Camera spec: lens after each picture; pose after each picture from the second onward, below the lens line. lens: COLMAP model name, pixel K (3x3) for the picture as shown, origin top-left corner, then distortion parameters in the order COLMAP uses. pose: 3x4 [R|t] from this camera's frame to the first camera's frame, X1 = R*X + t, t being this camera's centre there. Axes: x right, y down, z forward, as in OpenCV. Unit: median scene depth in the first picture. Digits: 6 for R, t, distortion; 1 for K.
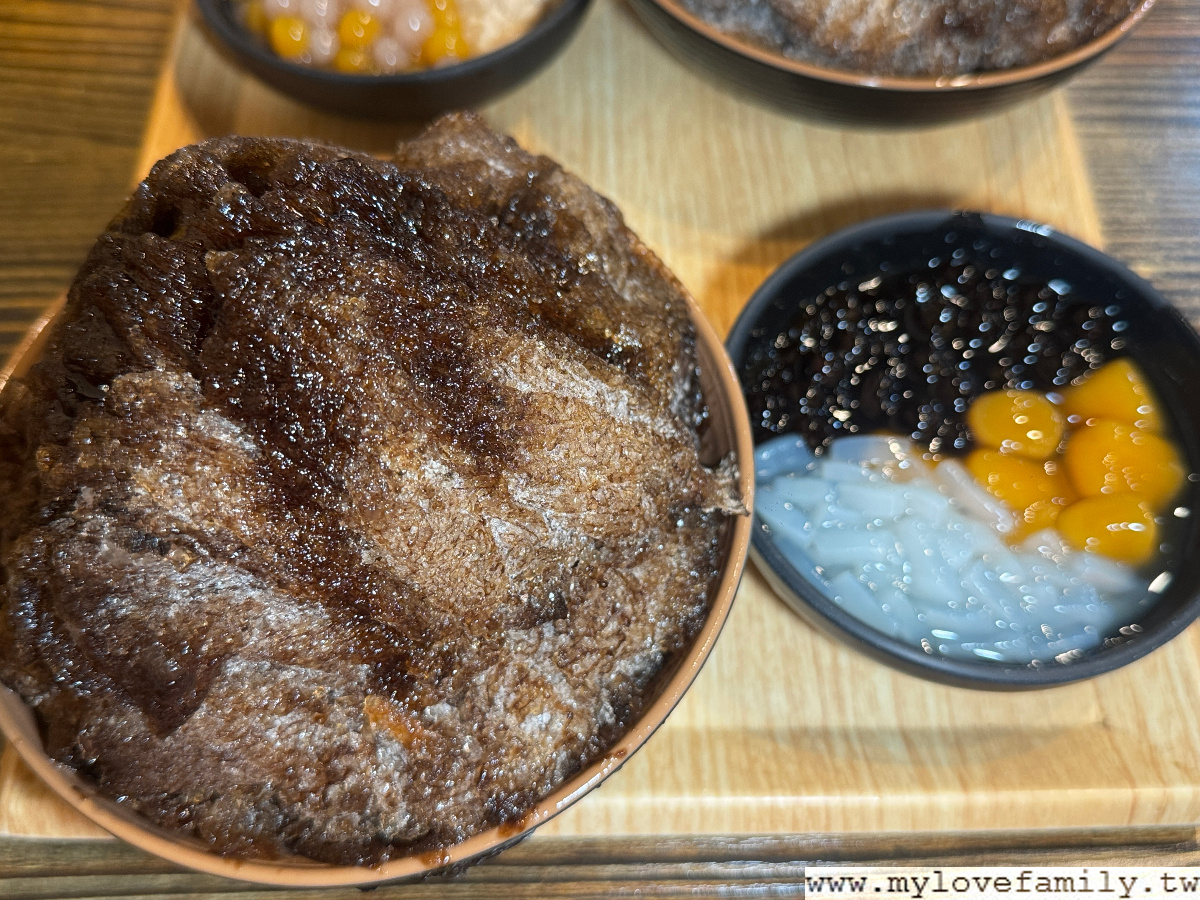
lens RADIAL K [[1154.2, 0, 603.2], [0, 1154.2, 453.8], [0, 0, 1]] dist [0.057631, 0.000000]
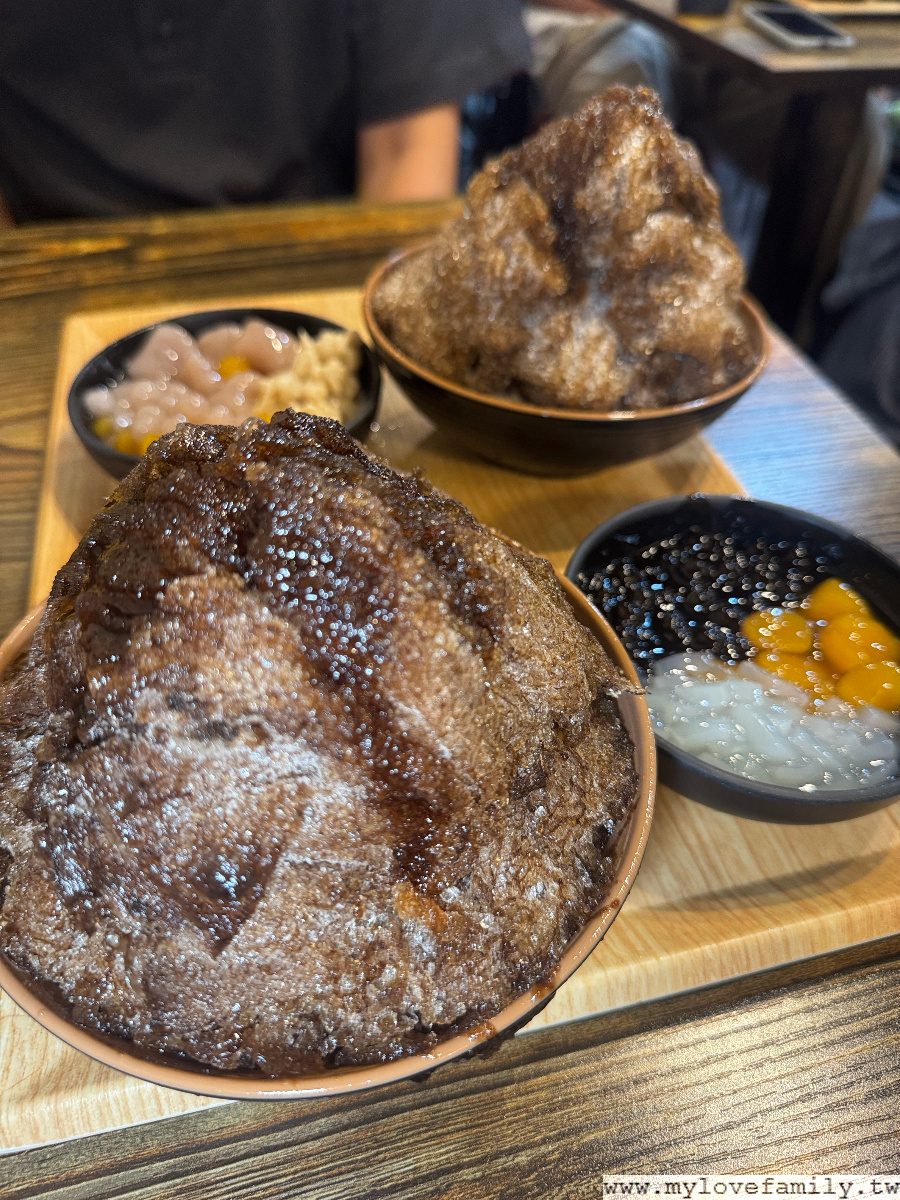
lens RADIAL K [[850.5, 0, 451.9], [0, 850.5, 592.7], [0, 0, 1]] dist [0.000780, -0.004926]
pose [[0.976964, -0.138559, 0.162302, -0.227969], [0.174963, 0.955516, -0.237440, 0.139773], [-0.122183, 0.260368, 0.957747, 0.161762]]
